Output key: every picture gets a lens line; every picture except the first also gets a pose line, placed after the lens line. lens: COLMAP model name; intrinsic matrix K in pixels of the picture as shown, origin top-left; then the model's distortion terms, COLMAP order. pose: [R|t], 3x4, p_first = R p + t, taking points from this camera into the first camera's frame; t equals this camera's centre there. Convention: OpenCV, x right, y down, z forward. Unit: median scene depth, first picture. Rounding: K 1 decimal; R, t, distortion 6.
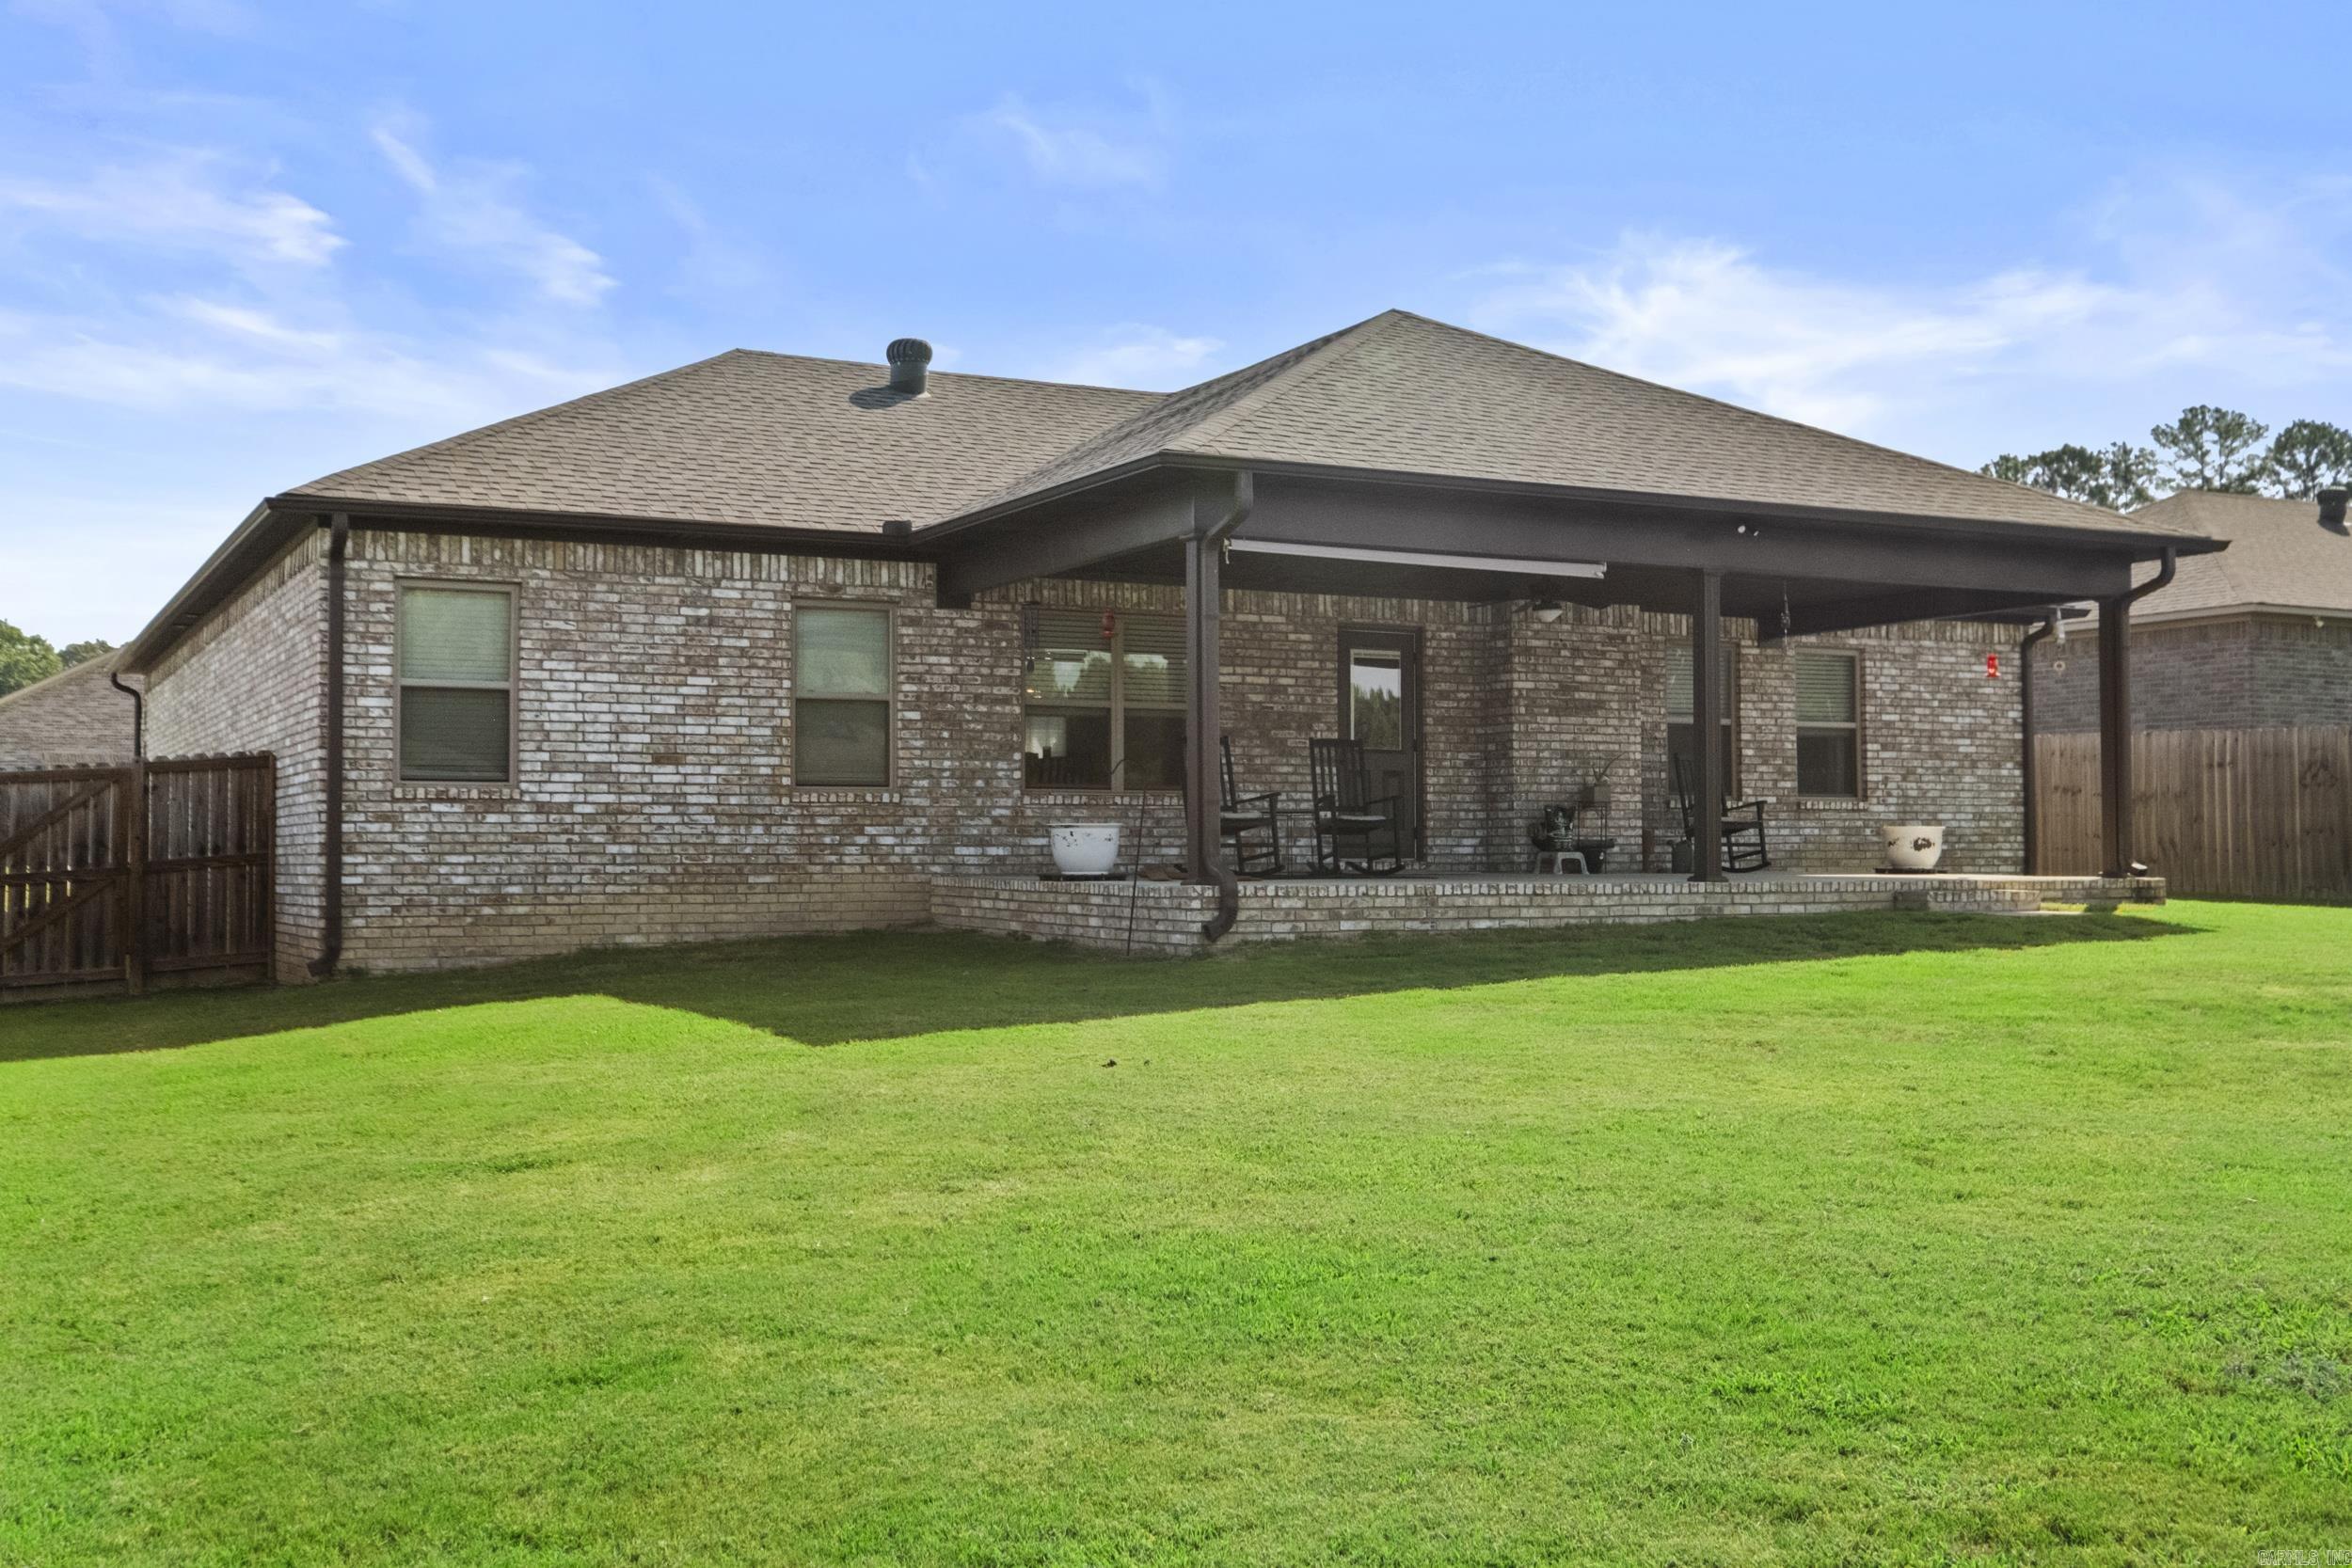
lens RADIAL K [[2401.9, 0, 1176.0], [0, 2401.9, 784.0], [0, 0, 1]] dist [-0.051586, 0.278720]
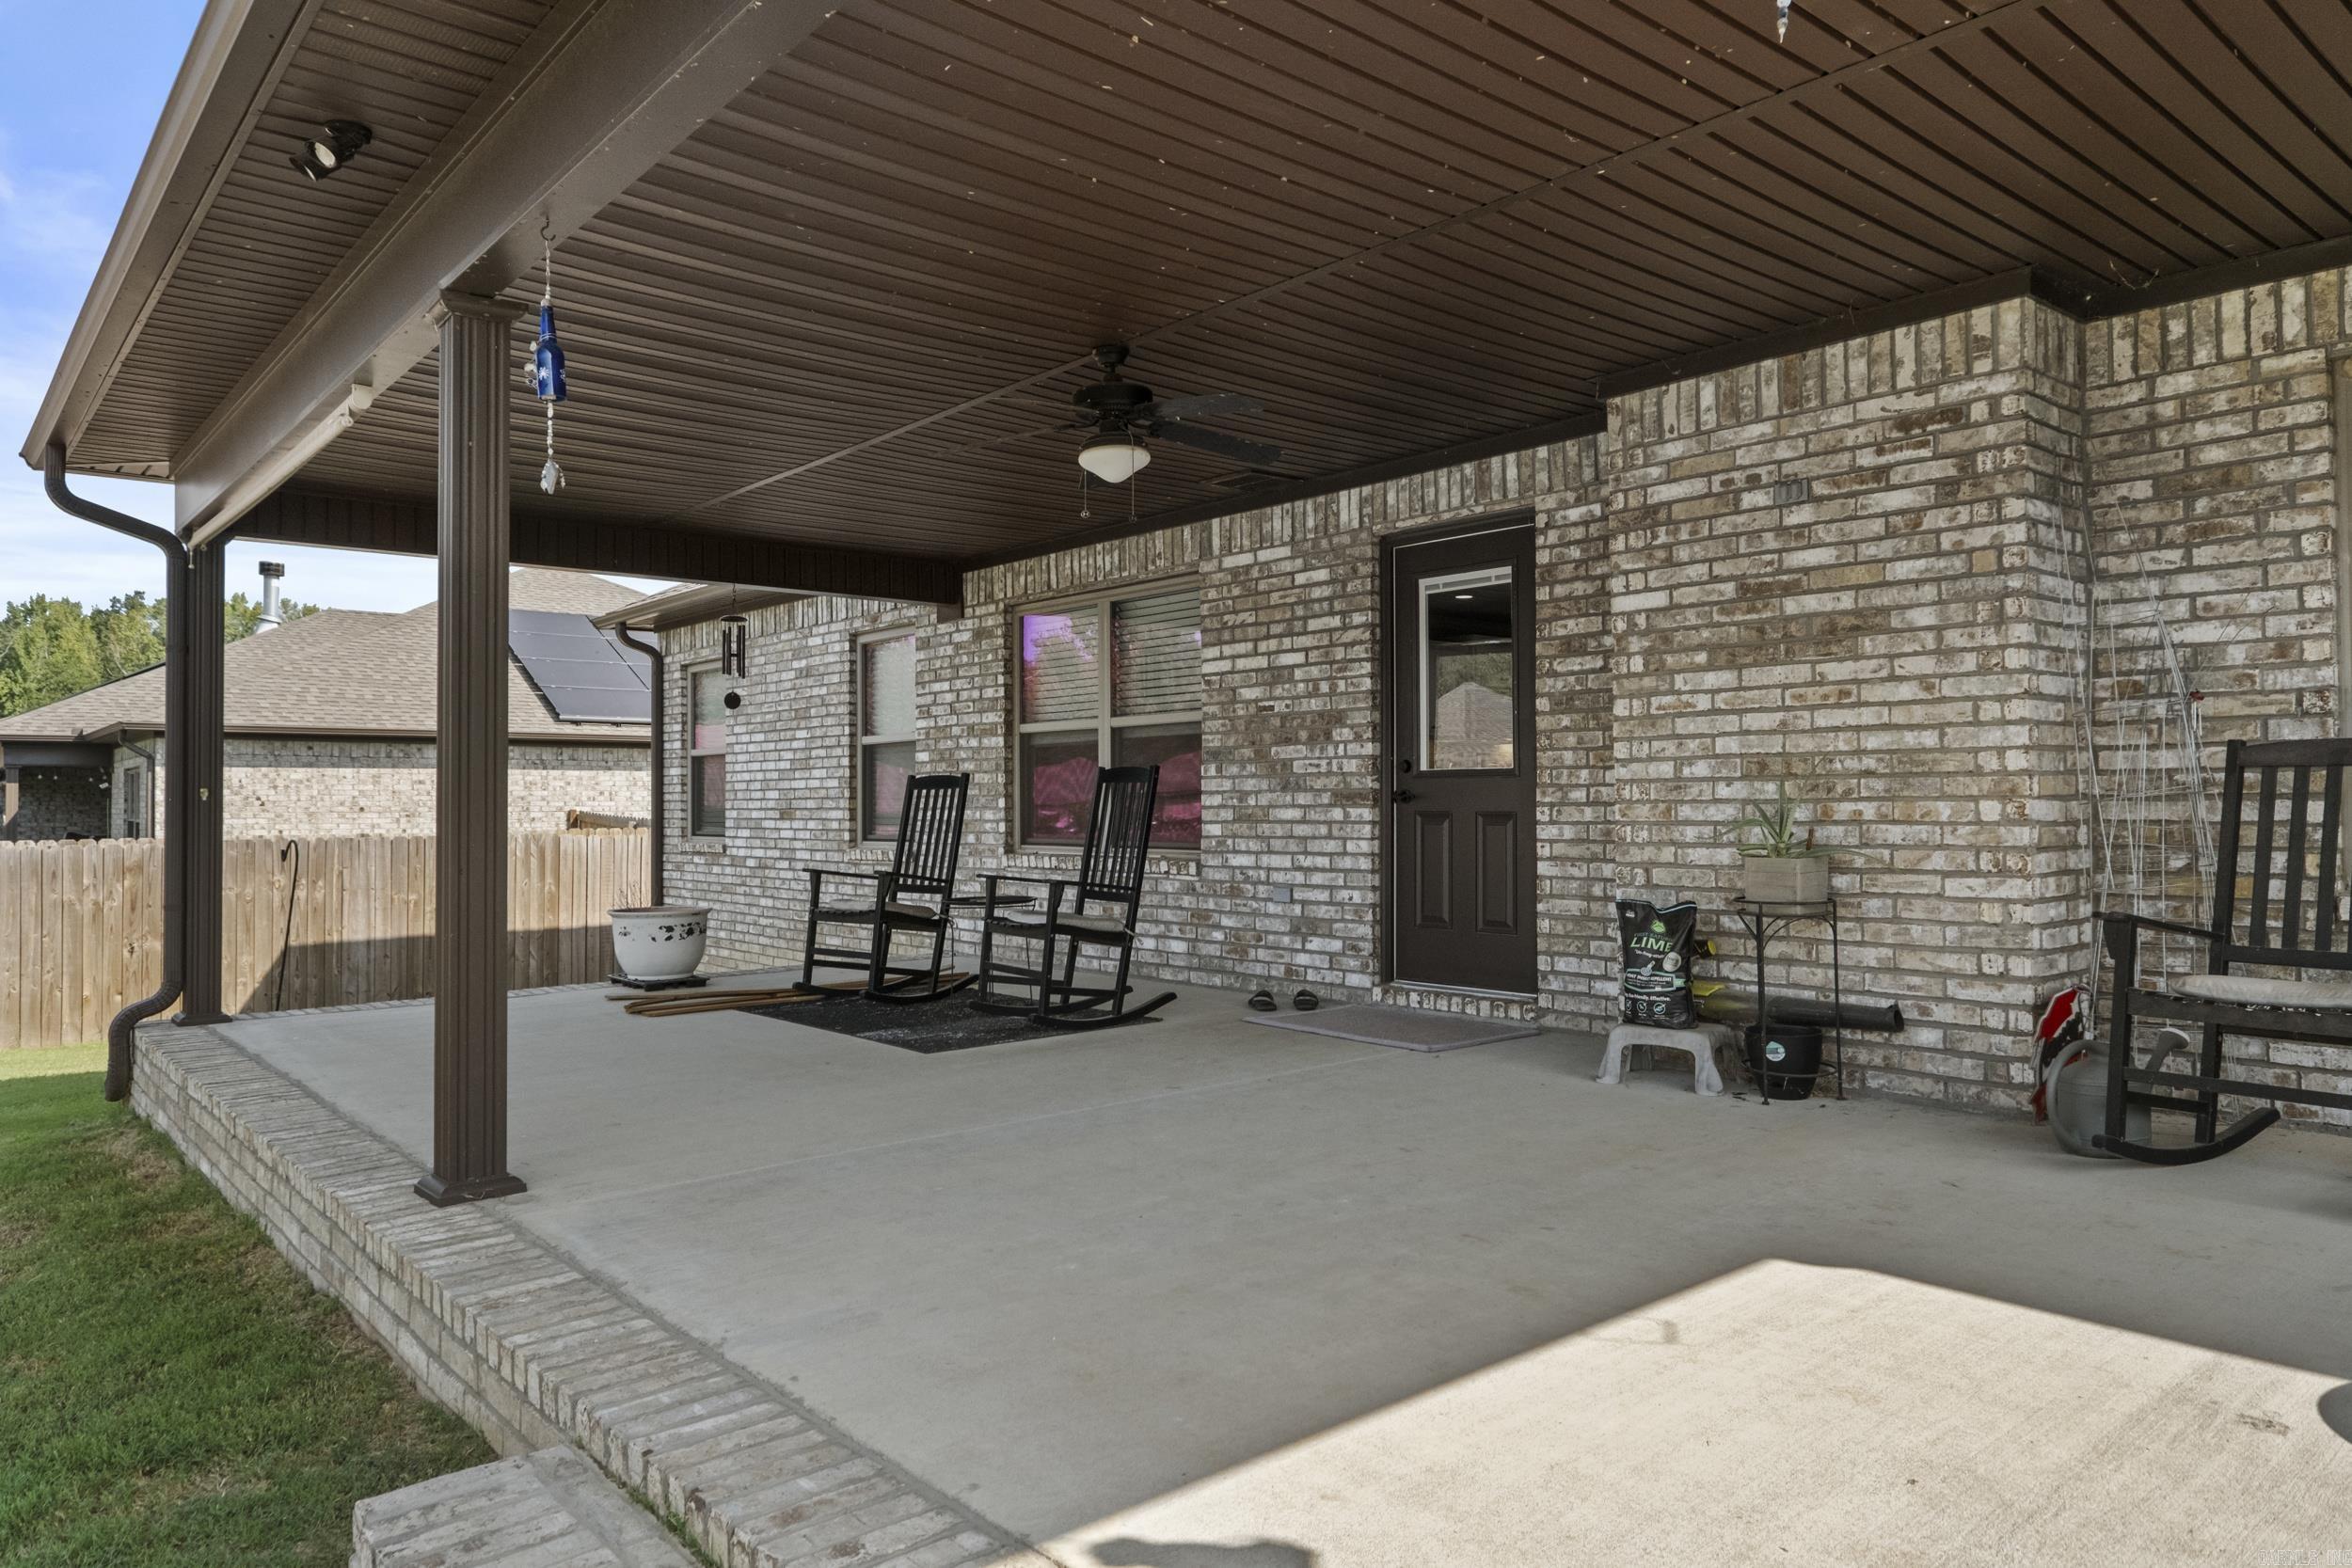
lens RADIAL K [[1530.3, 0, 1176.0], [0, 1530.3, 784.0], [0, 0, 1]] dist [0.013522, 0.002561]
pose [[0.225664, -0.014244, -0.974101, 0.417490], [0.034560, 0.999381, -0.006607, -0.012458], [0.973592, -0.032174, 0.226017, 0.946694]]
